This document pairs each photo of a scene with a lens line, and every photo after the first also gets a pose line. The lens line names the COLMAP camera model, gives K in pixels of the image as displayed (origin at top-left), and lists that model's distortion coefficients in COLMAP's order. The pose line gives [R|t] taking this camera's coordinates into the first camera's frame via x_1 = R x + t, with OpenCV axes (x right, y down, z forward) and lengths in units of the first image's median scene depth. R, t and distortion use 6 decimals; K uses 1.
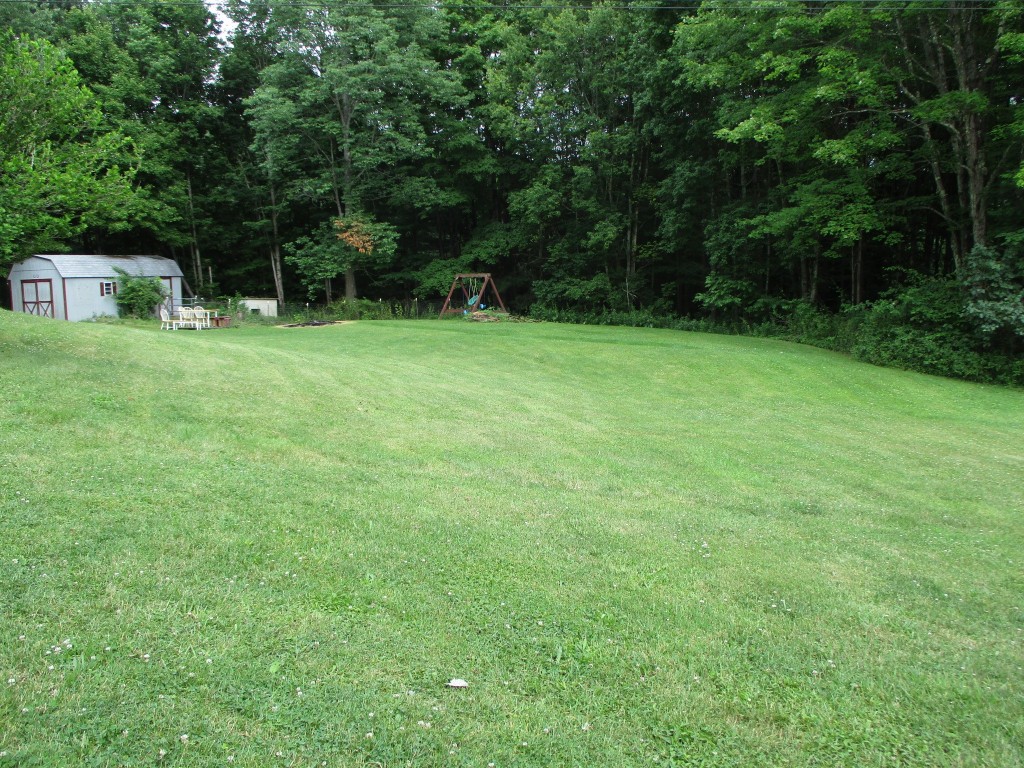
lens RADIAL K [[840.4, 0, 513.6], [0, 840.4, 379.5], [0, 0, 1]] dist [-0.029085, 0.014224]
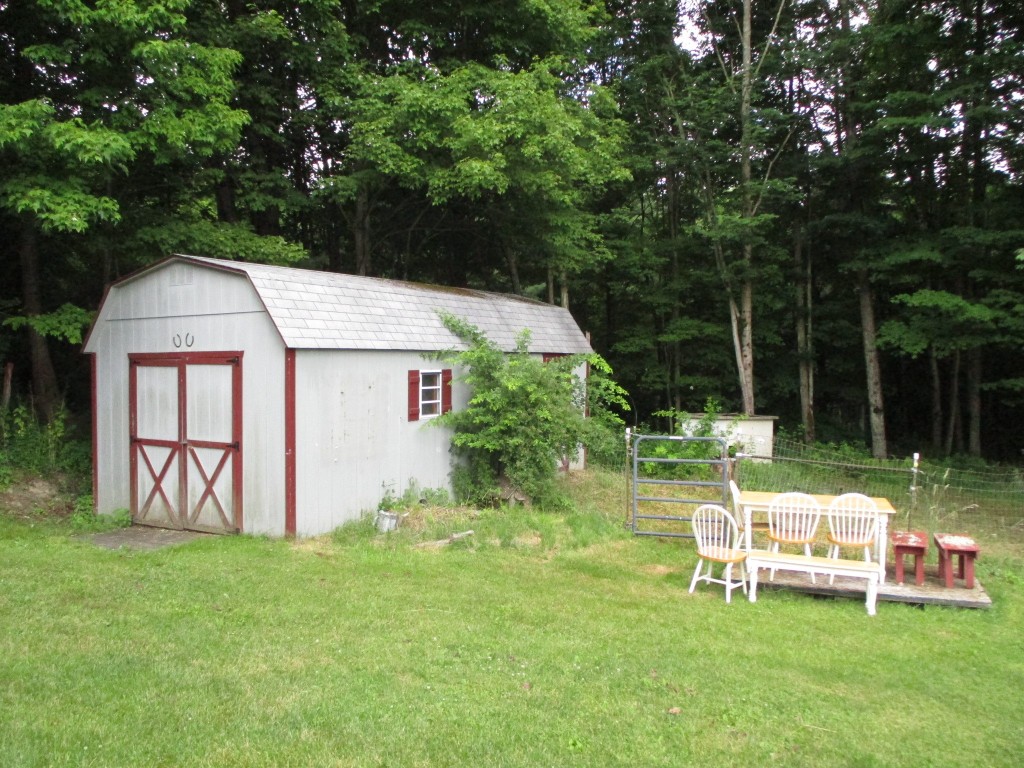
lens RADIAL K [[840.4, 0, 511.1], [0, 840.4, 384.9], [0, 0, 1]] dist [-0.029085, 0.014224]
pose [[0.985004, 0.026986, -0.170409, -0.416381], [-0.042684, 0.995104, -0.089142, -0.088947], [0.167169, 0.095079, 0.981333, 0.741233]]
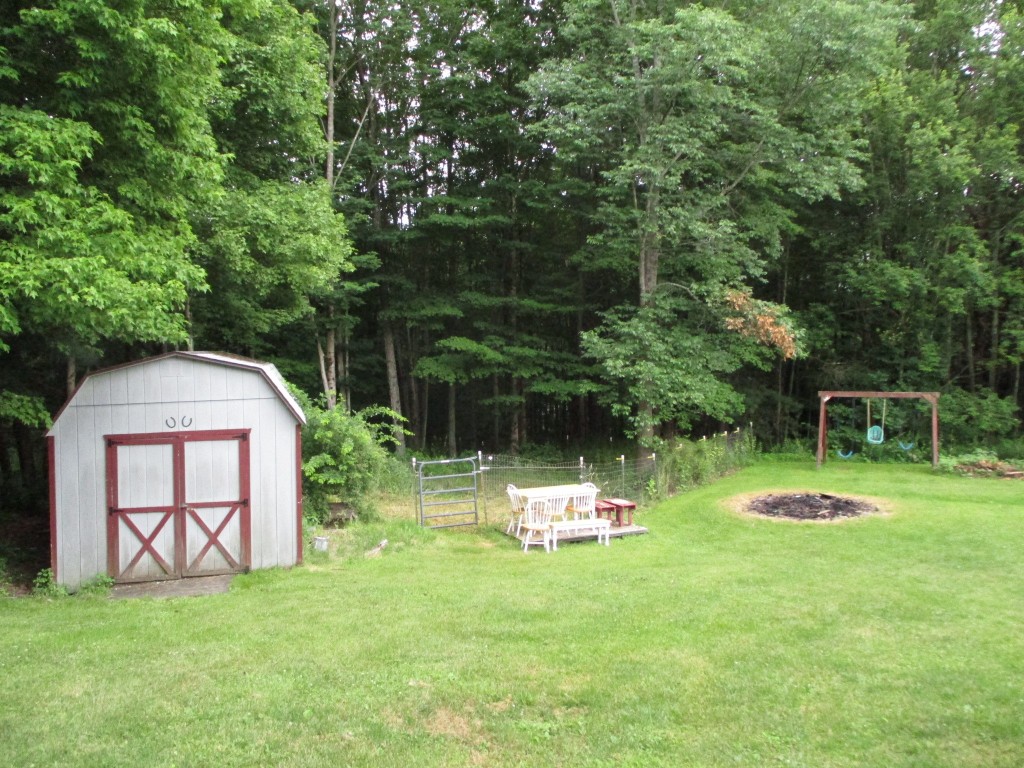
lens RADIAL K [[840.4, 0, 513.0], [0, 840.4, 381.8], [0, 0, 1]] dist [-0.029085, 0.014224]
pose [[0.842134, -0.012454, 0.539124, -0.608680], [0.070089, 0.993781, -0.086525, -0.099581], [-0.534694, 0.110652, 0.837770, 0.652187]]
